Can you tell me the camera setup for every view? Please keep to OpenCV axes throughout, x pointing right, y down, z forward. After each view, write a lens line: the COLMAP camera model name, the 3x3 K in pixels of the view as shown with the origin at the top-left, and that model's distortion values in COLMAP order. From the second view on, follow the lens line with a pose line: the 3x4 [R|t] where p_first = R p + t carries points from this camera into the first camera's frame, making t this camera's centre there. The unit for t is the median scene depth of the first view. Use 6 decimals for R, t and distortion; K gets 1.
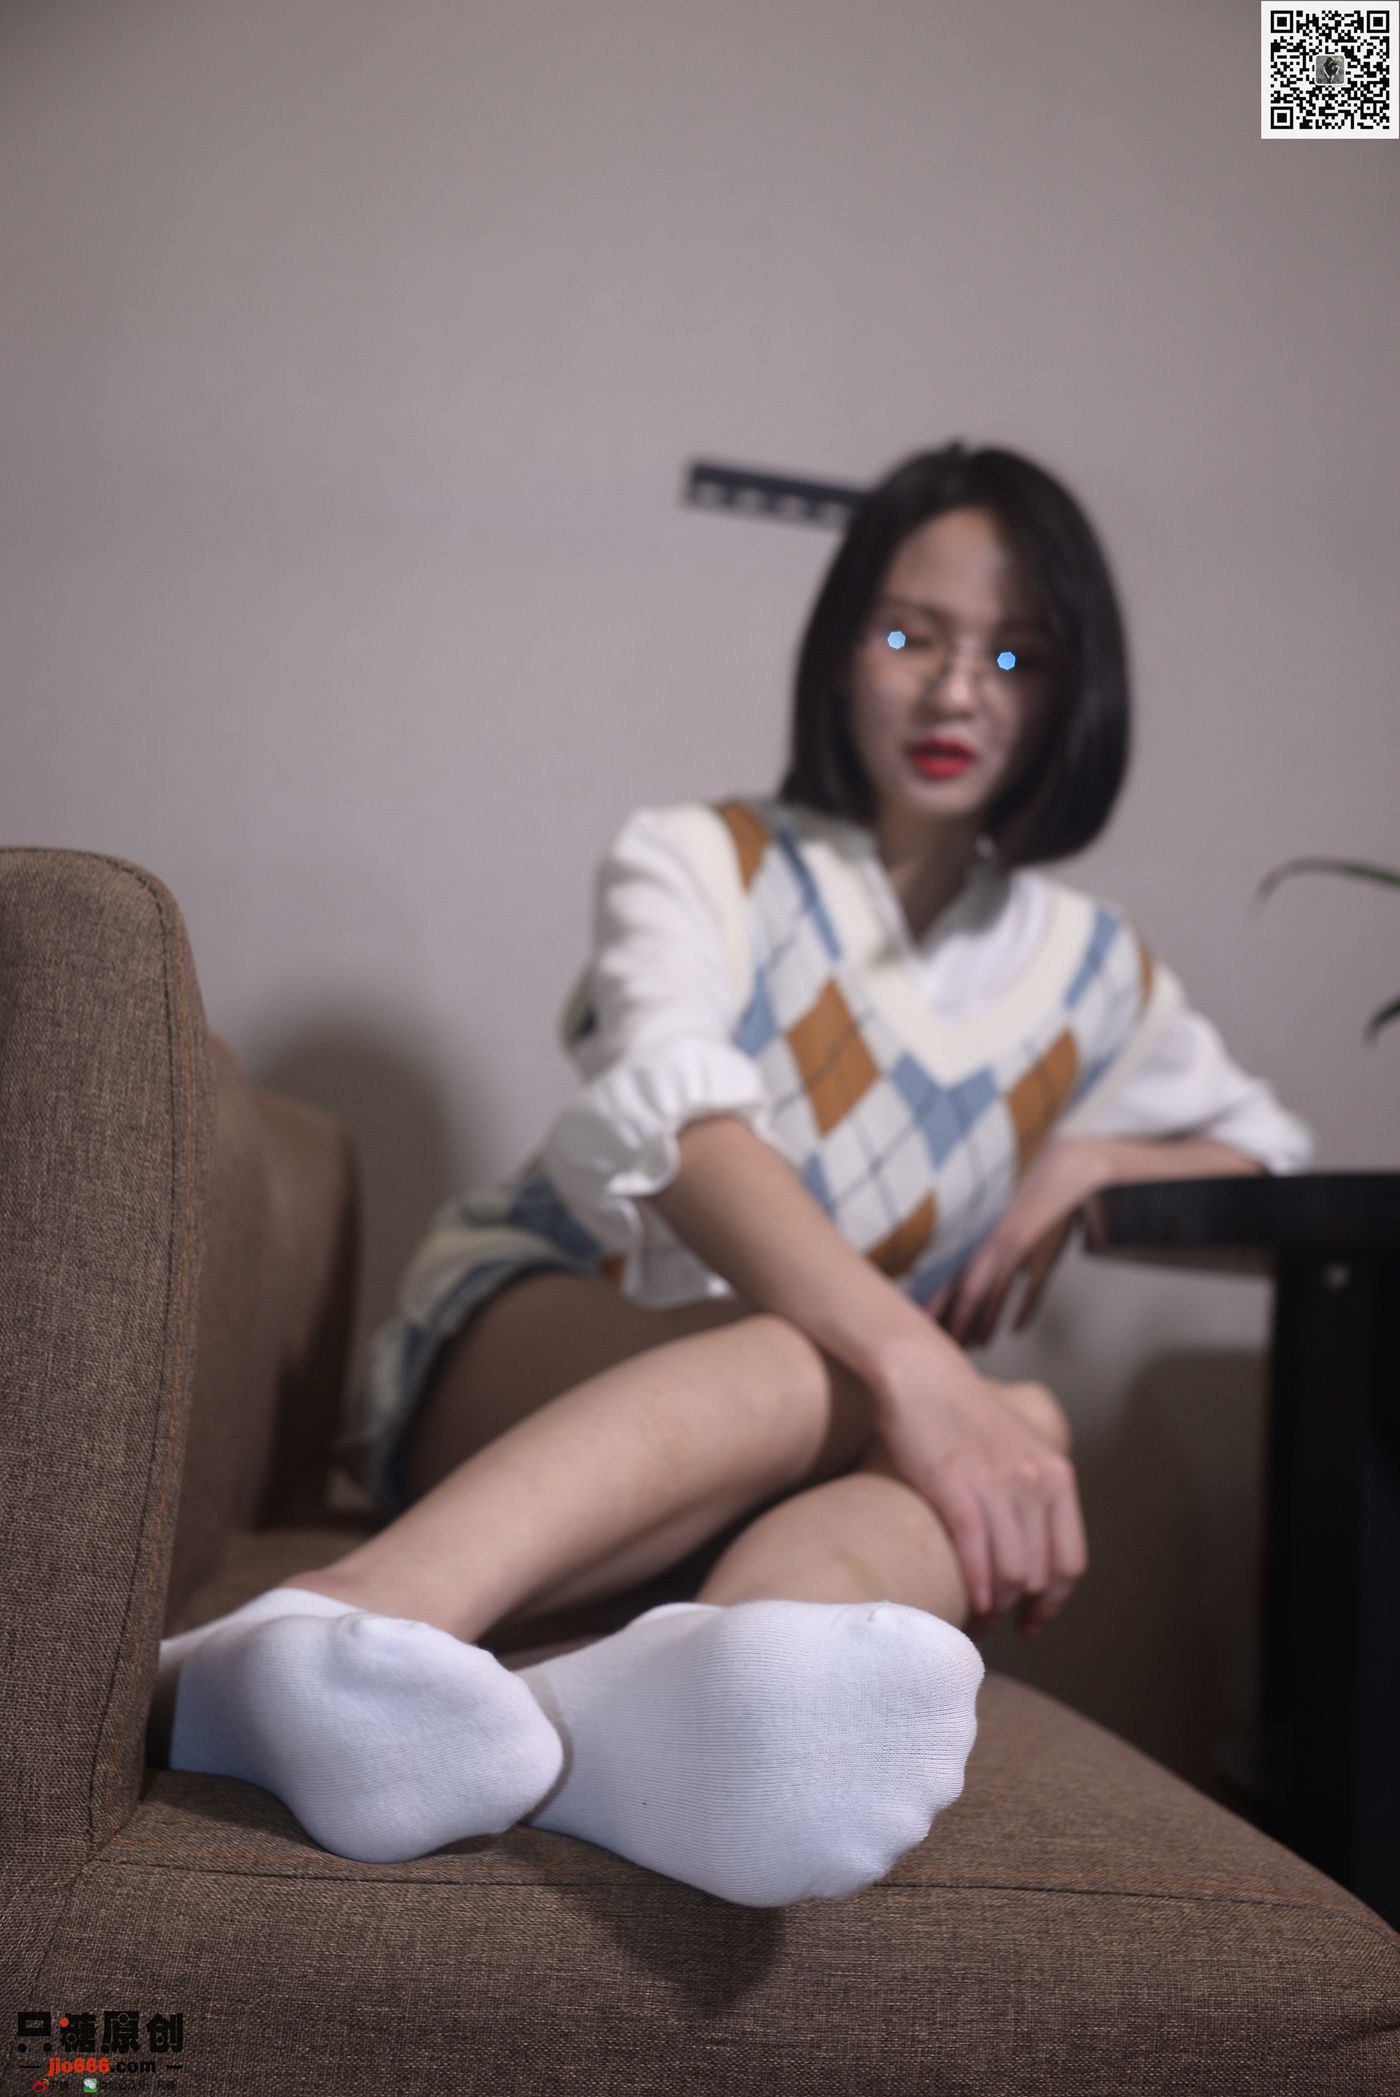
lens RADIAL K [[2142.2, 0, 704.0], [0, 2142.2, 1048.9], [0, 0, 1]] dist [0.001273, 0.000000]
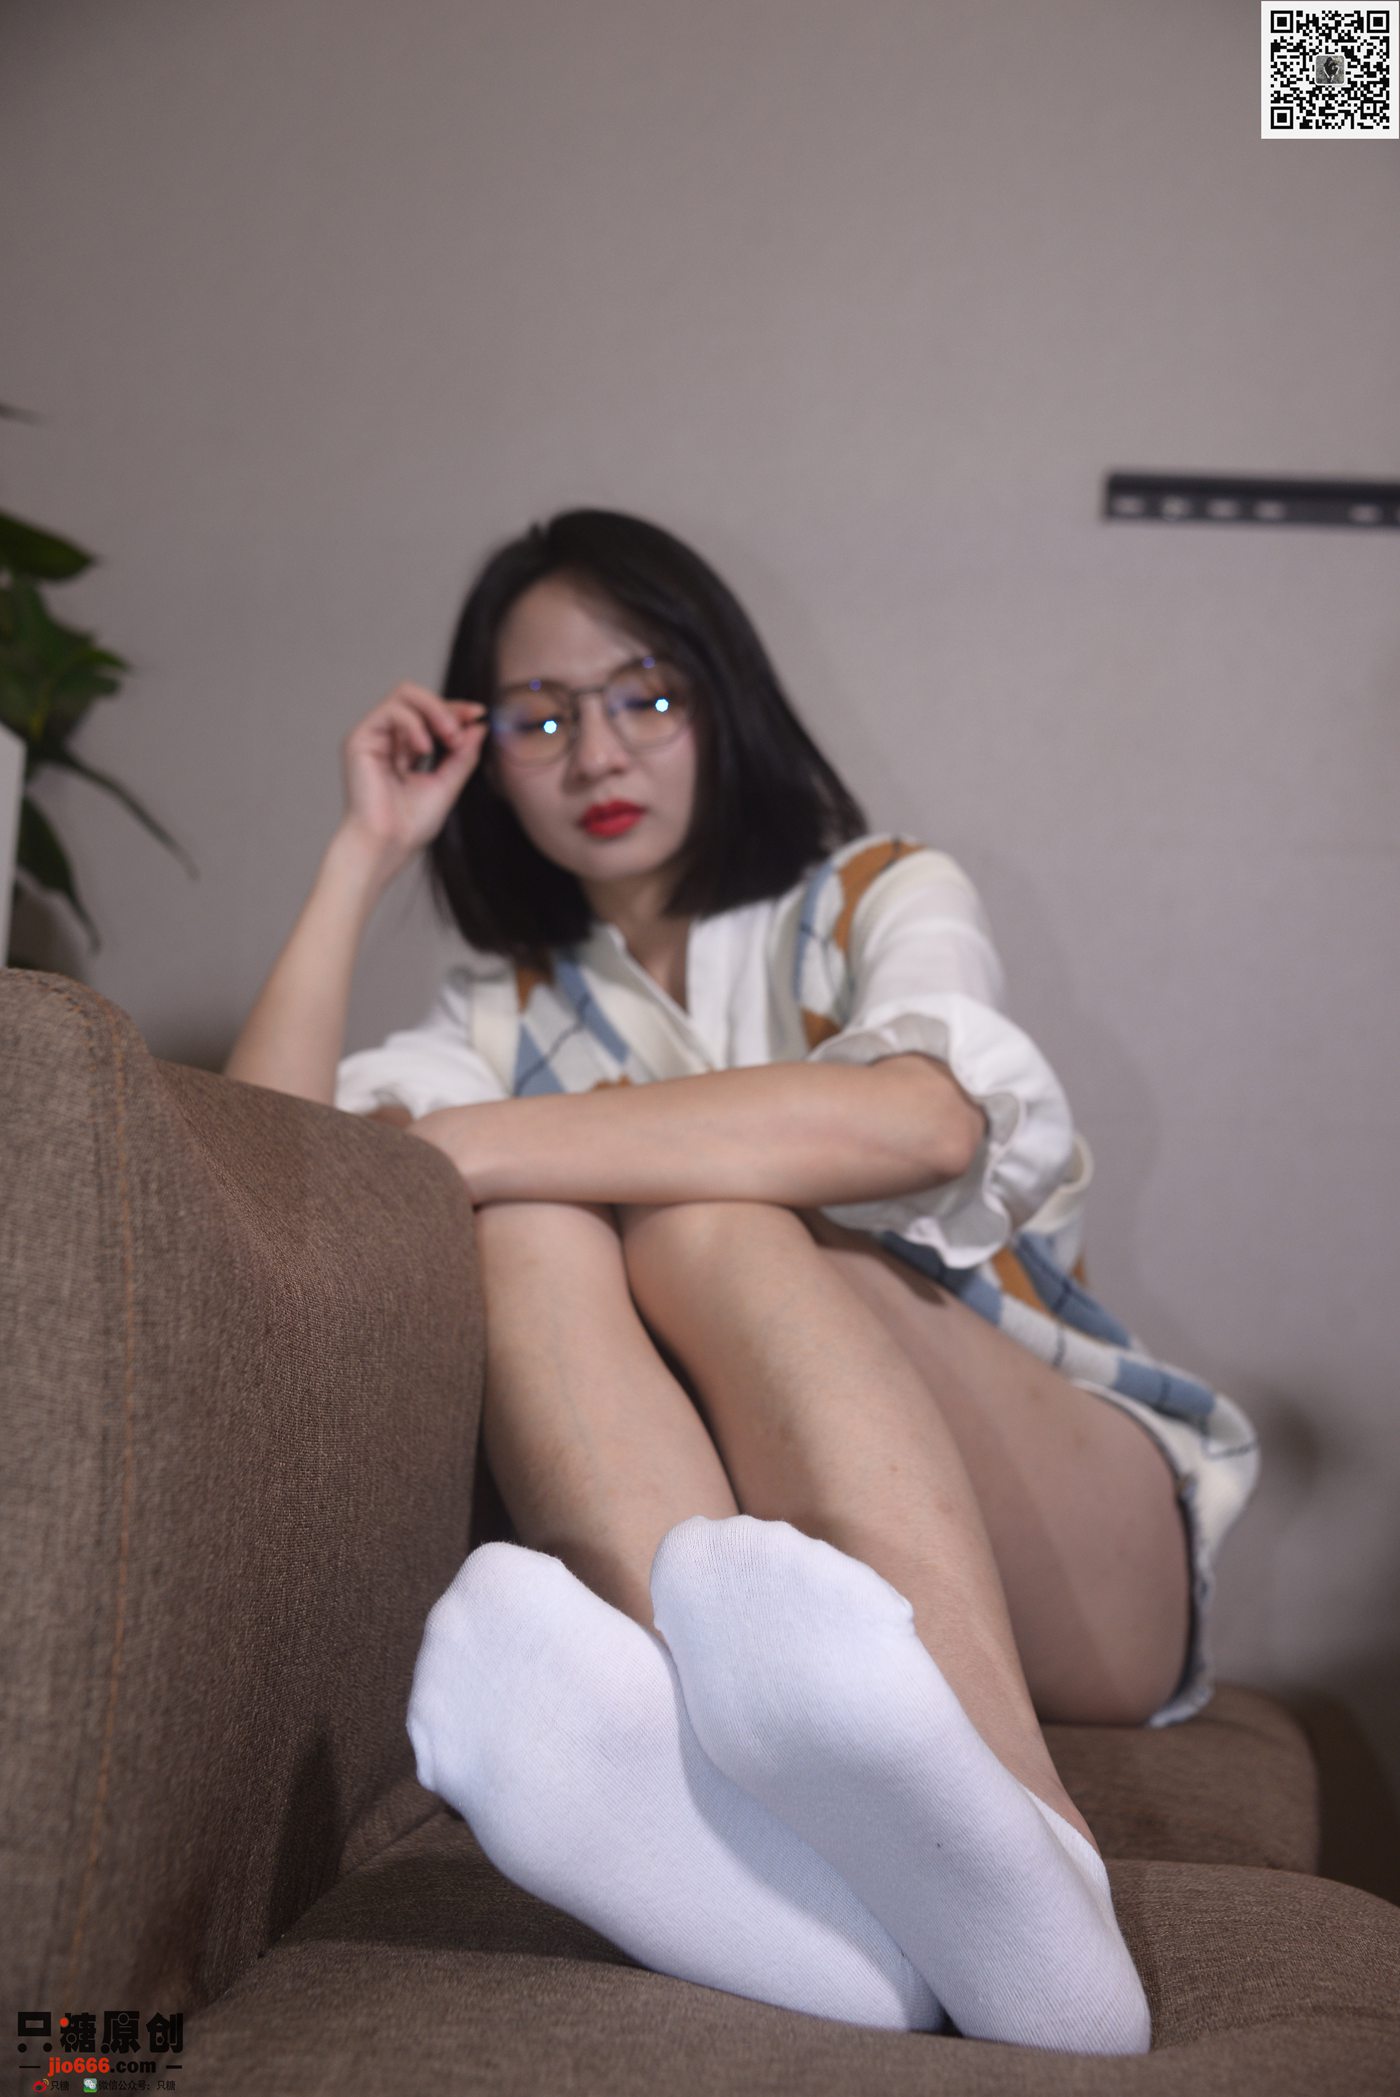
lens RADIAL K [[2142.2, 0, 689.3], [0, 2142.2, 1043.8], [0, 0, 1]] dist [0.001273, 0.000000]
pose [[0.963216, -0.059927, -0.261963, 0.195234], [0.052354, 0.997987, -0.035797, -0.020157], [0.263580, 0.020766, 0.964414, 0.263575]]
